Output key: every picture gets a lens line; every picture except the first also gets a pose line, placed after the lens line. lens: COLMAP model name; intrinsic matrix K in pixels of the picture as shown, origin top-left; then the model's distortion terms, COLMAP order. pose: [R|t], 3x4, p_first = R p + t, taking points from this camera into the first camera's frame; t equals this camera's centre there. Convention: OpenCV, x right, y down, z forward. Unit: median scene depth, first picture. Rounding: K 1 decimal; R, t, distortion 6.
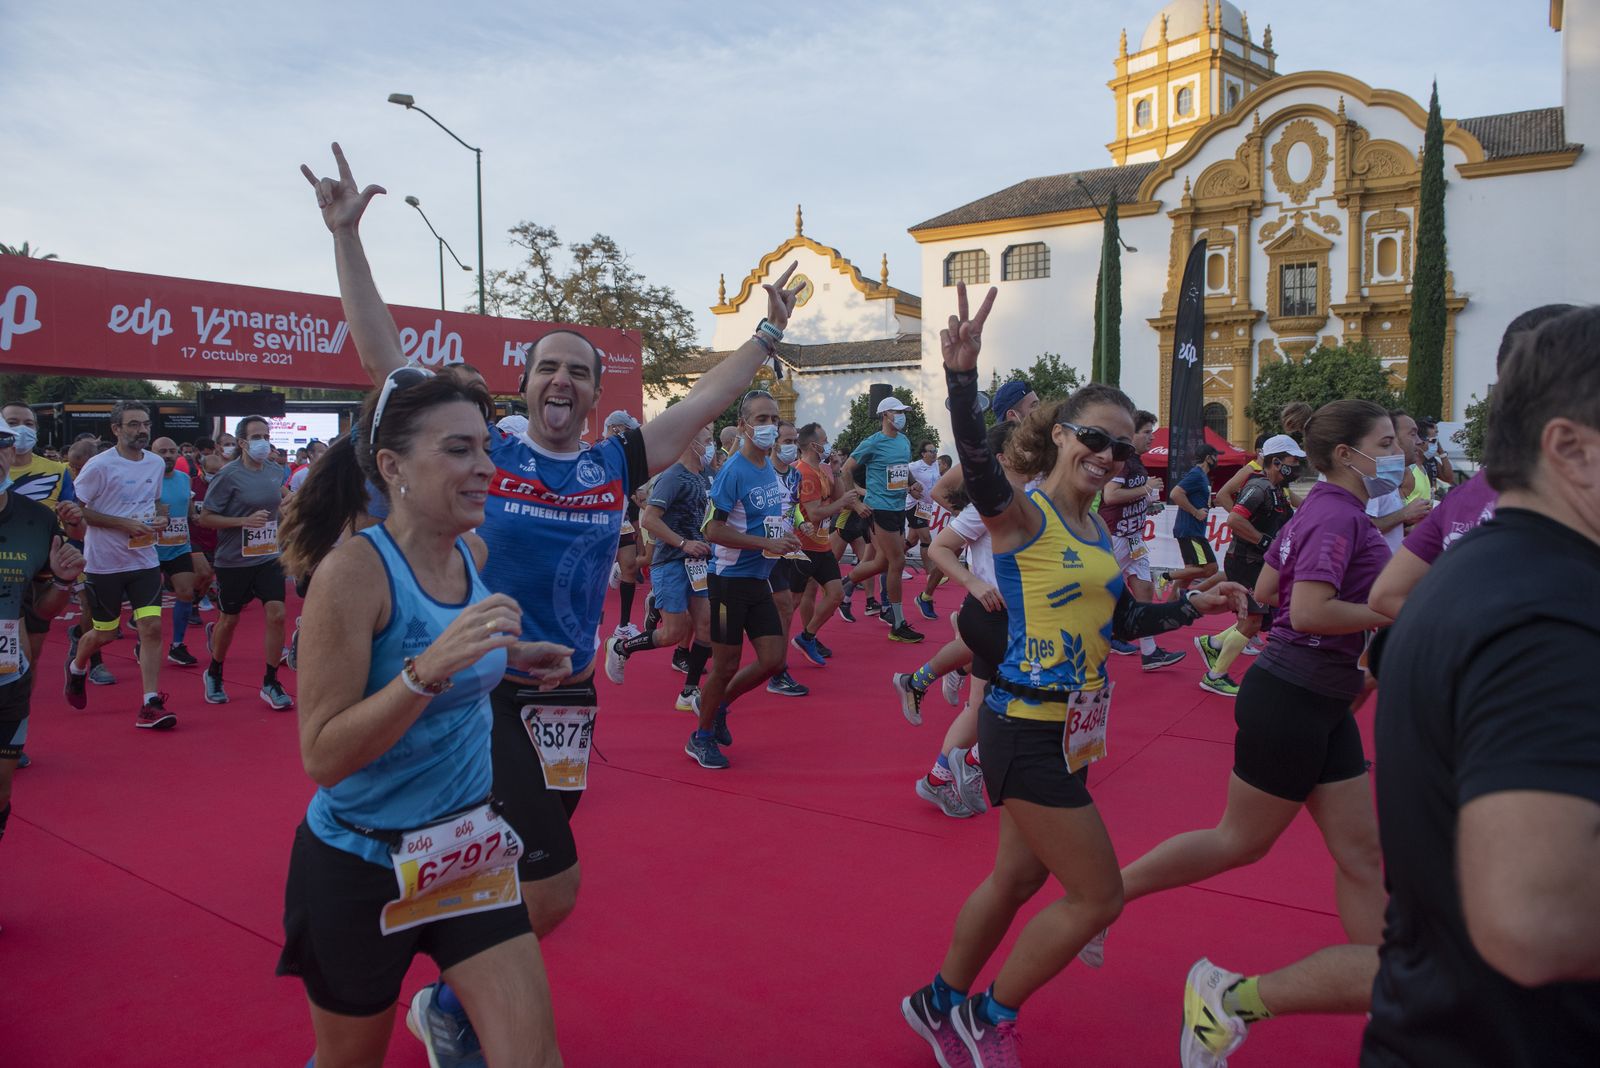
lens RADIAL K [[1097.5, 0, 798.1], [0, 1097.5, 523.2], [0, 0, 1]] dist [-0.047965, -0.004664]
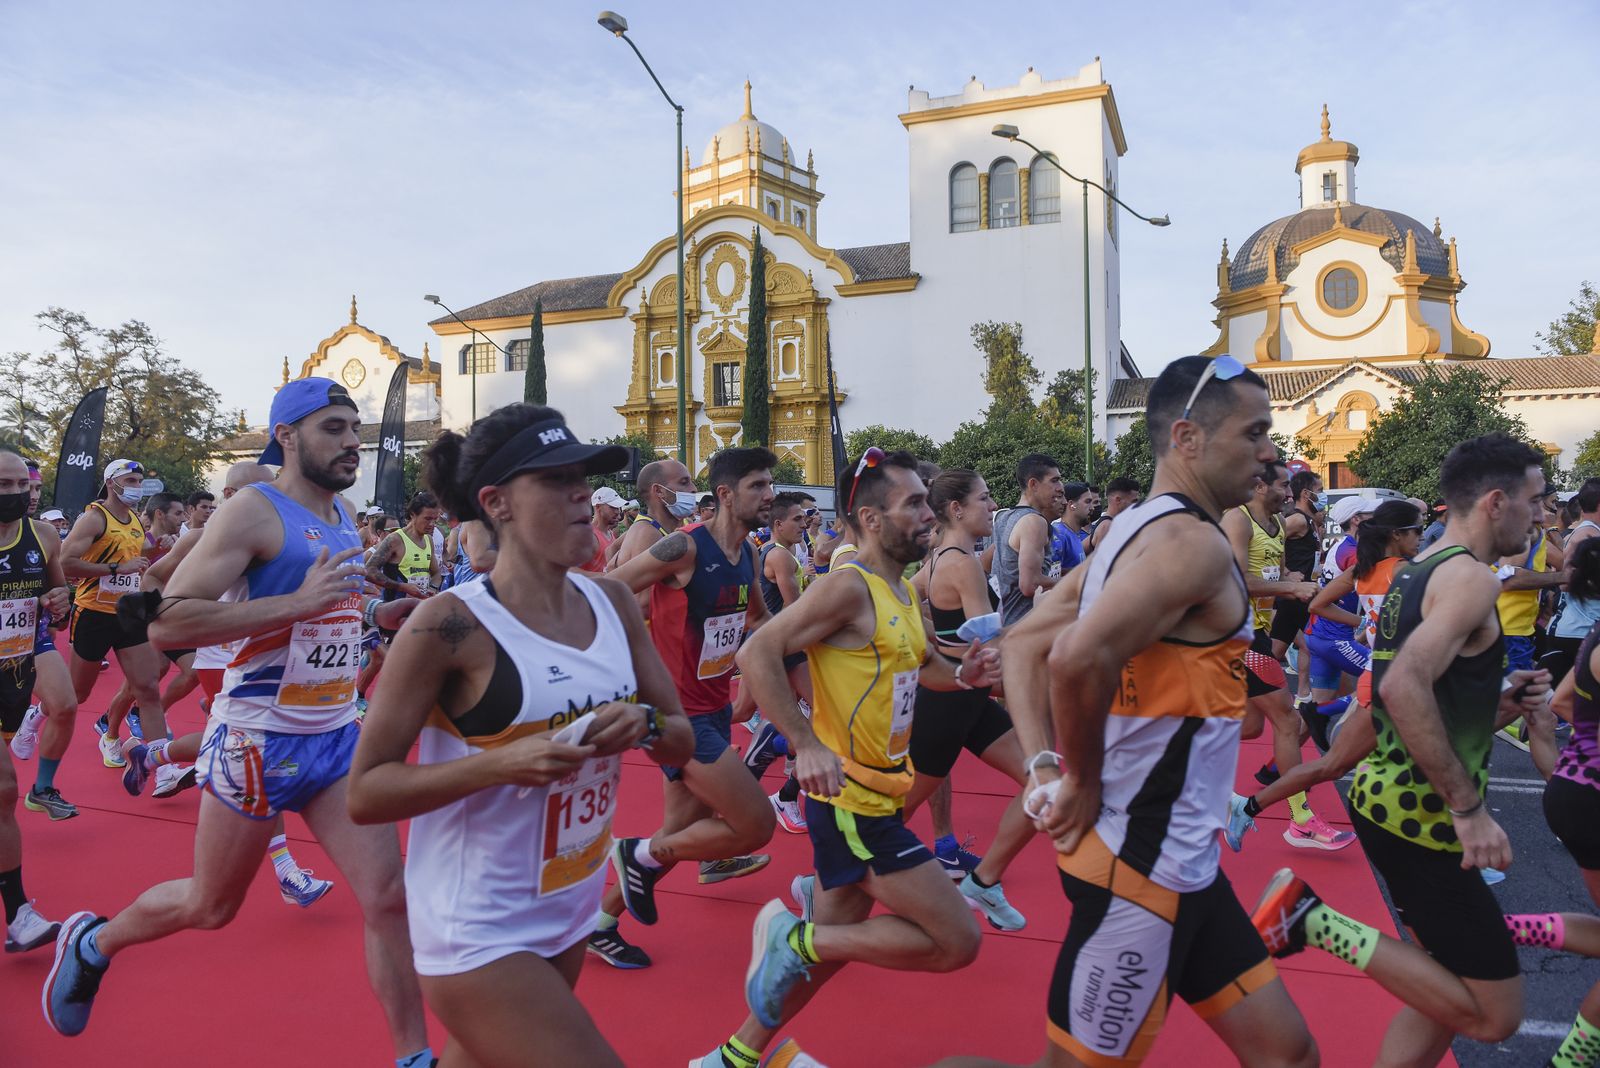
lens RADIAL K [[1097.5, 0, 798.1], [0, 1097.5, 523.2], [0, 0, 1]] dist [-0.047965, -0.004664]
pose [[0.975906, -0.007338, 0.218067, 0.228324], [0.020907, 0.997981, -0.059982, 0.010162], [-0.217186, 0.063096, 0.974089, -0.156722]]
